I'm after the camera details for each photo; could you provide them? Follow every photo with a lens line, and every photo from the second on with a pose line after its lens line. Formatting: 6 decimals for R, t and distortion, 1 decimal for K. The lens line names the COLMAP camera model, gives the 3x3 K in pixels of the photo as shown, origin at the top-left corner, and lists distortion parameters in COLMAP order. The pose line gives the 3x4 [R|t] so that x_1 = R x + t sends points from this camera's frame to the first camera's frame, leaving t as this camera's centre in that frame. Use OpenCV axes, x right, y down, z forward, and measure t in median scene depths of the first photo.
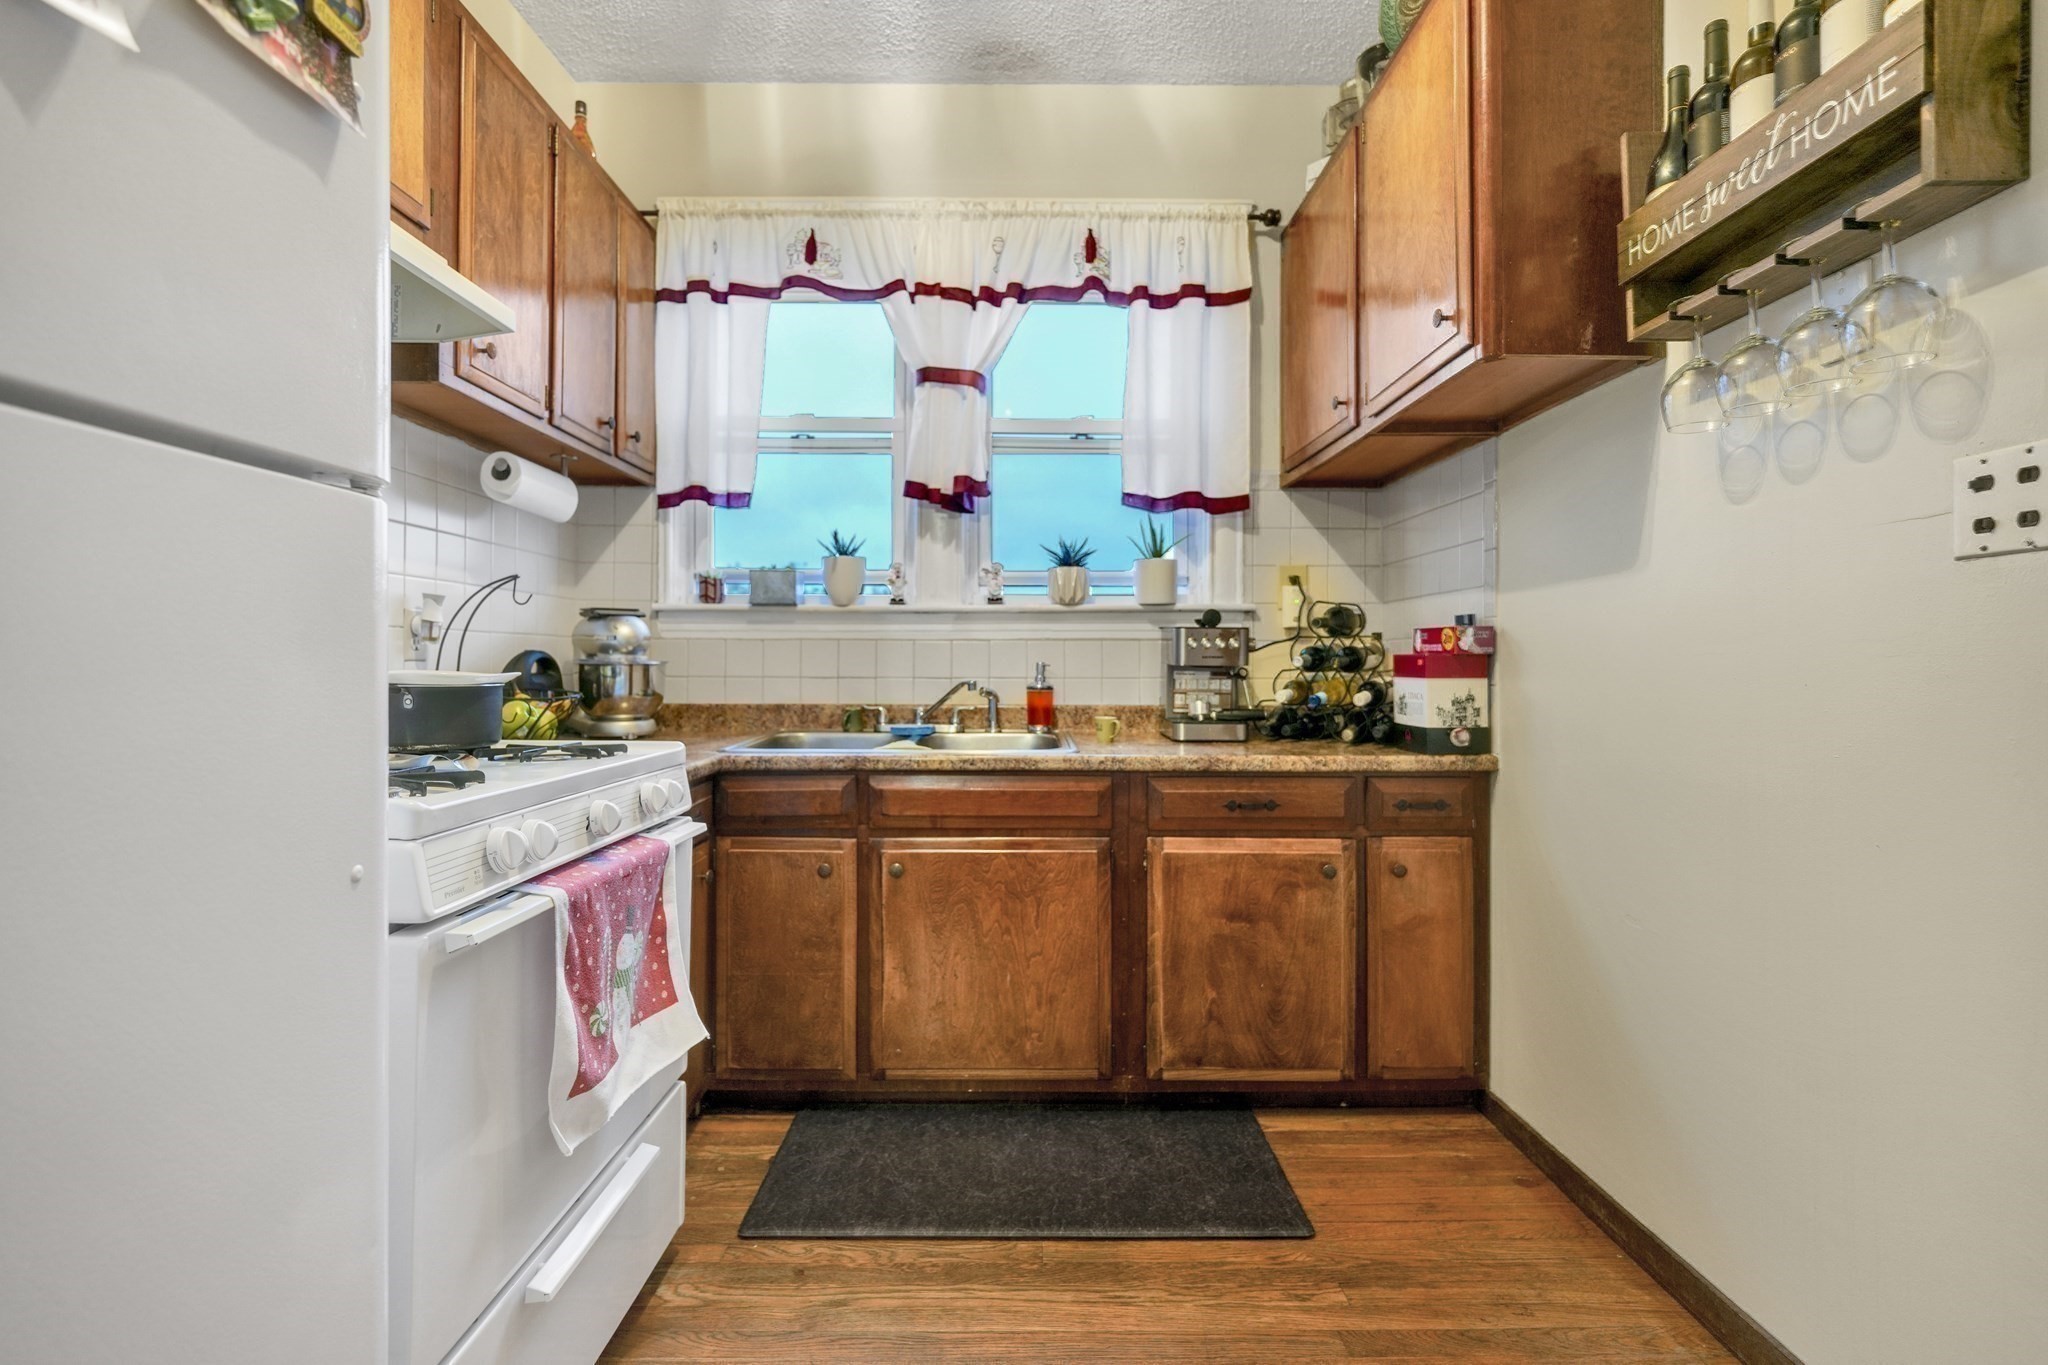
lens RADIAL K [[966.0, 0, 1027.3], [0, 966.0, 675.7], [0, 0, 1]] dist [-0.003249, -0.000518]
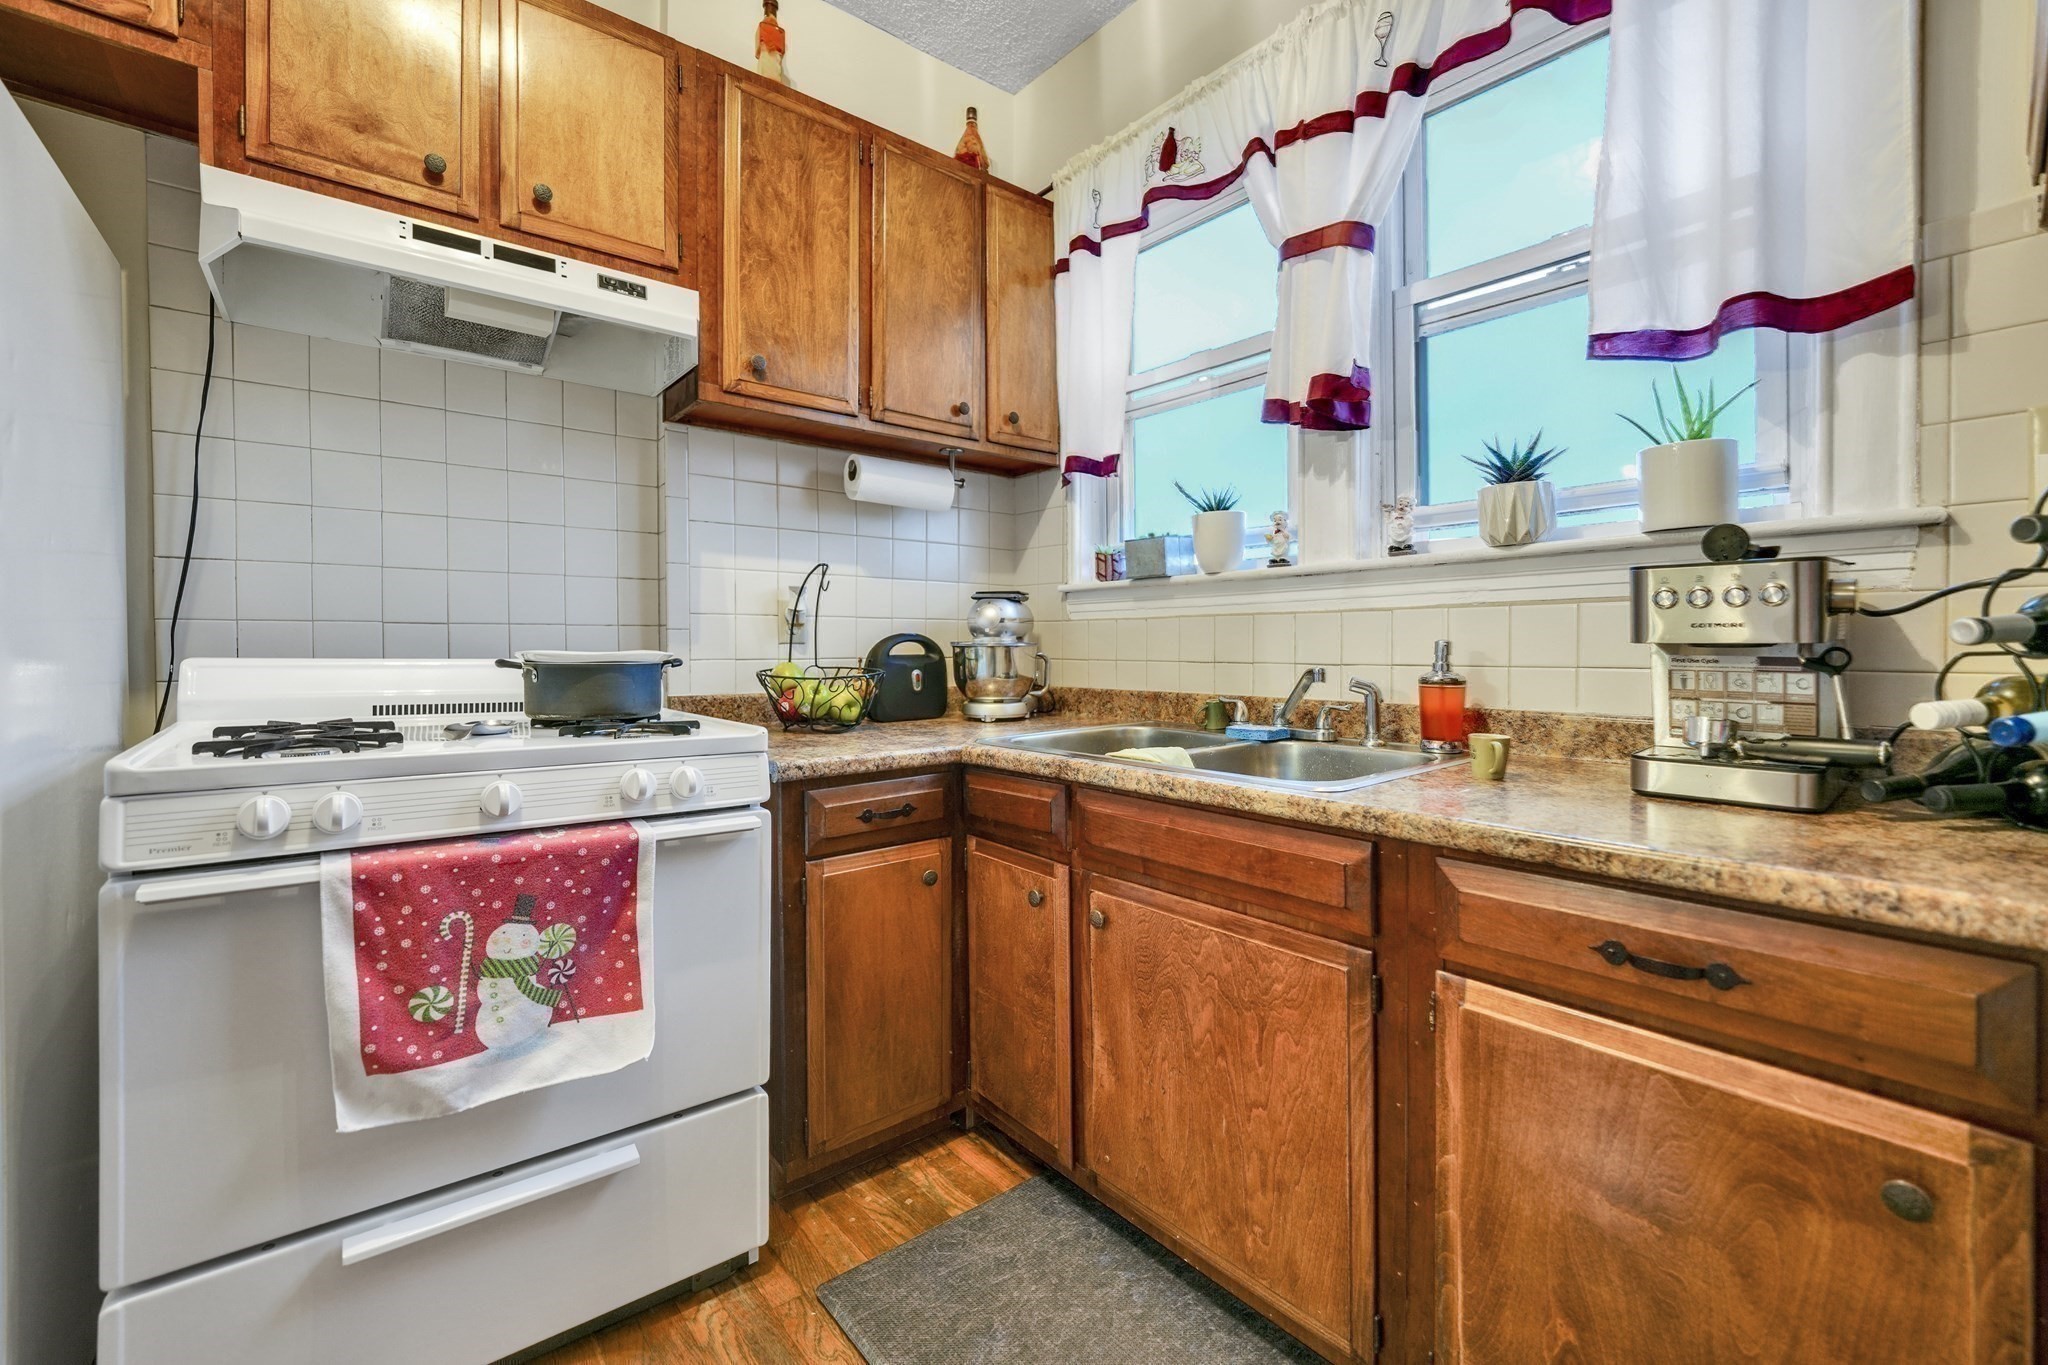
lens RADIAL K [[863.6, 0, 1019.0], [0, 863.6, 662.7], [0, 0, 1]] dist [-0.023738, 0.001726]
pose [[0.624729, 0.008831, -0.780792, 0.300454], [-0.007815, 0.999957, 0.005057, 0.000042], [0.780803, 0.002943, 0.624770, 0.463860]]
